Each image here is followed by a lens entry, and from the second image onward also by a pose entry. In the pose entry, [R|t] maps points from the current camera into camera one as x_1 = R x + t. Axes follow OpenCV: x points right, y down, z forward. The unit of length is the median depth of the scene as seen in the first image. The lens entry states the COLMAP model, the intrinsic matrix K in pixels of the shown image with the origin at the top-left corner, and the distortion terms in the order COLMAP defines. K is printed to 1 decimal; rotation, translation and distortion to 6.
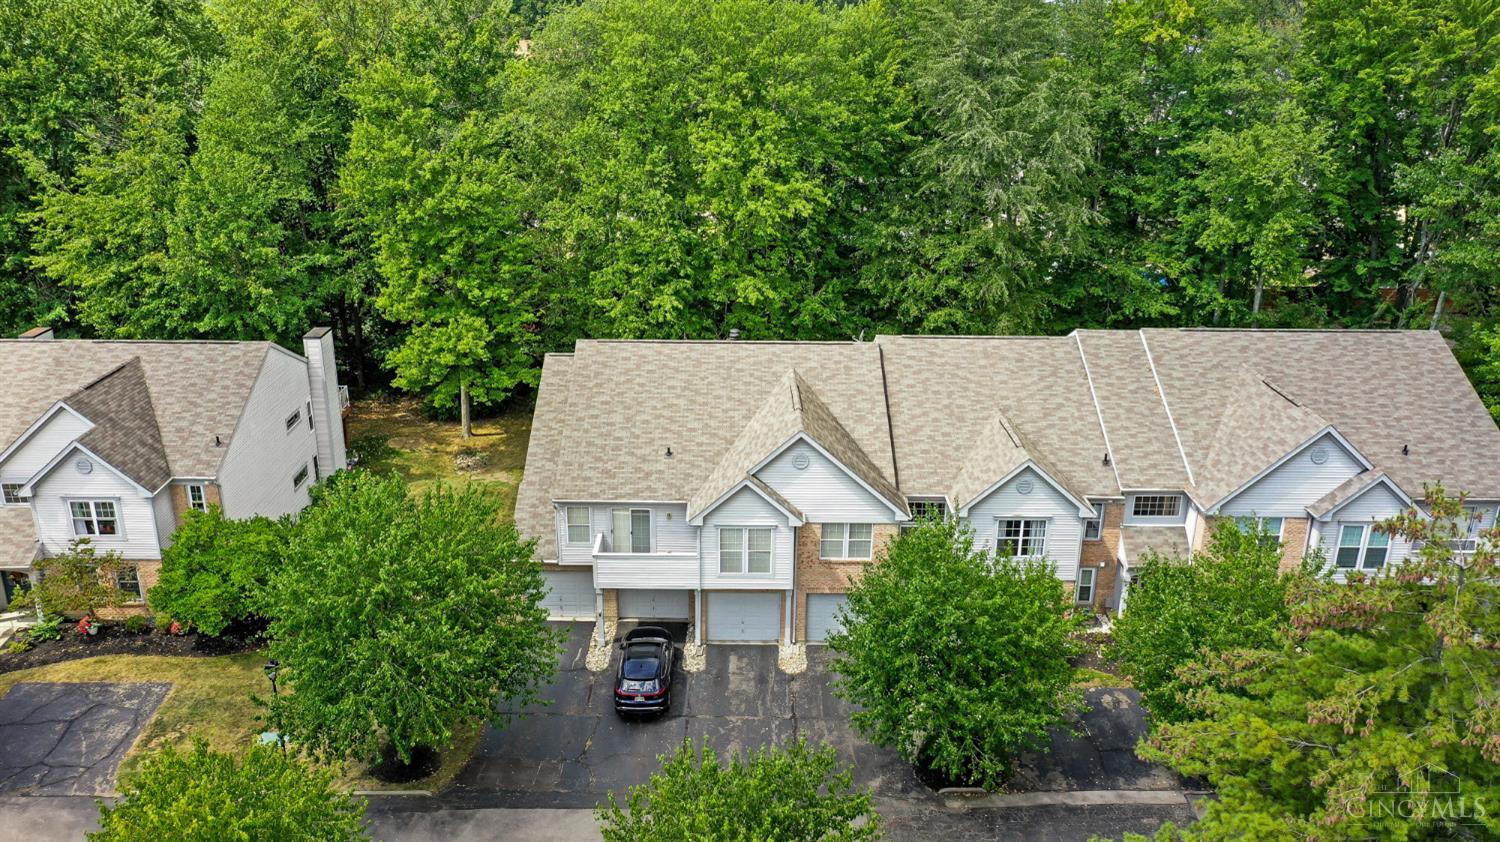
lens RADIAL K [[1162.2, 0, 750.0], [0, 1162.2, 421.0], [0, 0, 1]] dist [-0.009359, -0.003178]
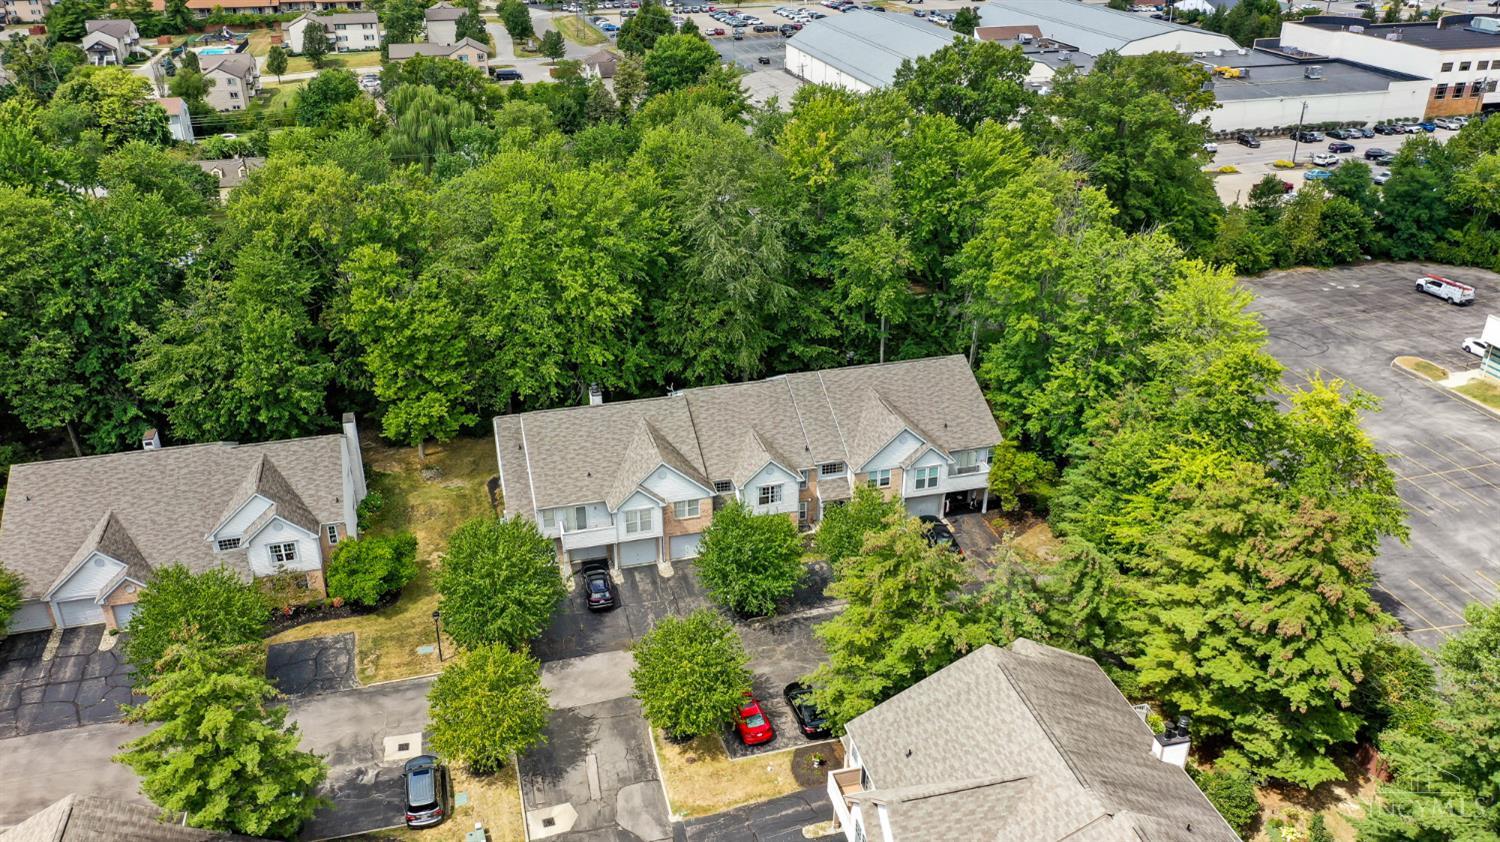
lens RADIAL K [[1162.2, 0, 750.0], [0, 1162.2, 421.0], [0, 0, 1]] dist [-0.009359, -0.003178]
pose [[0.965614, -0.122178, 0.229483, -0.248753], [0.094376, 0.987211, 0.128482, -0.288320], [-0.242246, -0.102406, 0.964795, -0.929599]]
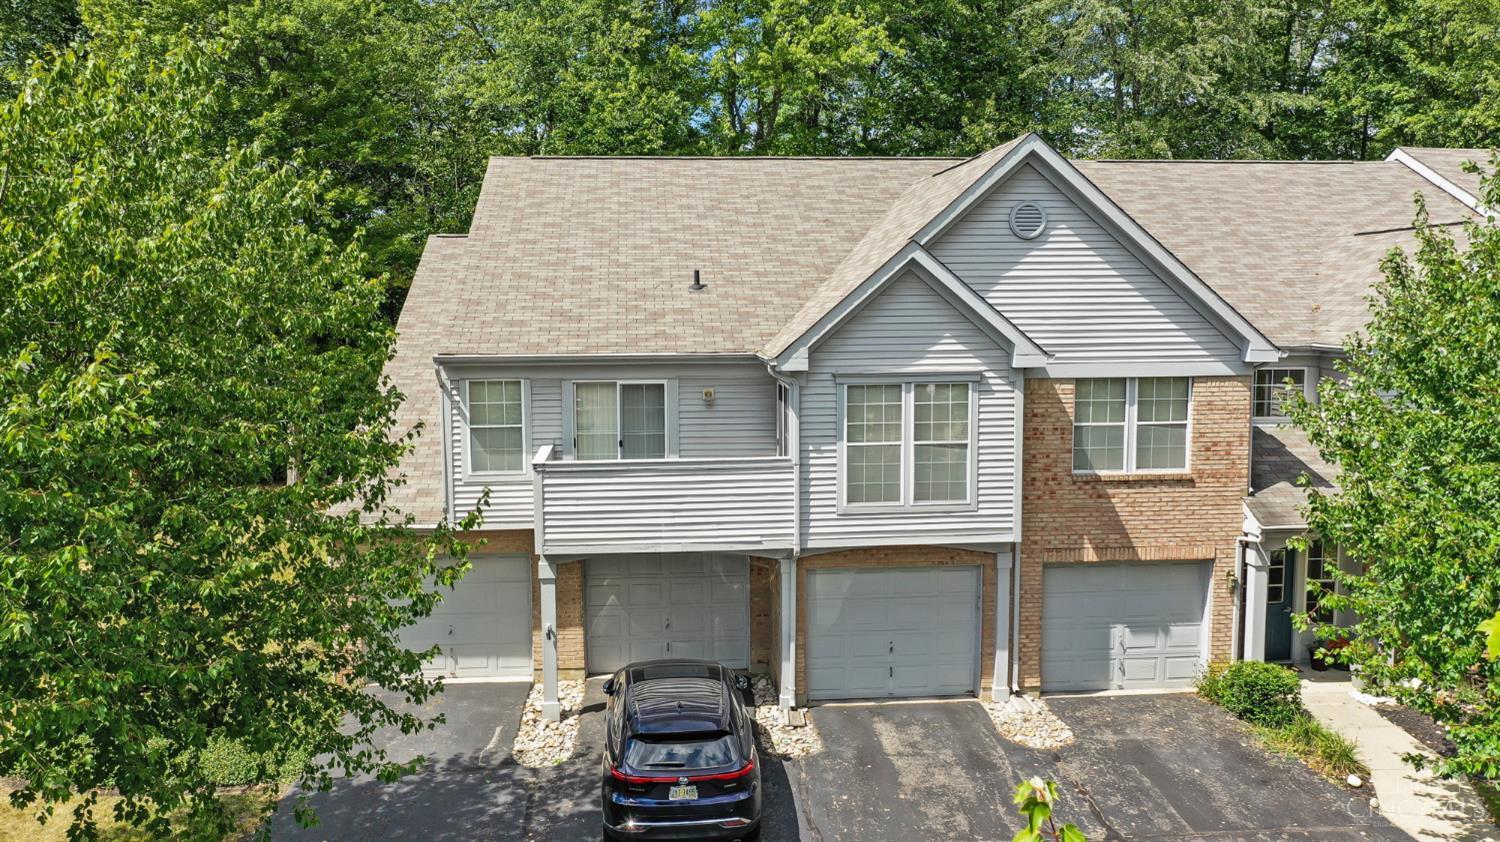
lens RADIAL K [[1162.2, 0, 750.0], [0, 1162.2, 421.0], [0, 0, 1]] dist [-0.009359, -0.003178]
pose [[0.996952, -0.028551, 0.072612, -0.085976], [0.044290, 0.973256, -0.225413, 0.187597], [-0.064234, 0.227942, 0.971554, 0.582488]]
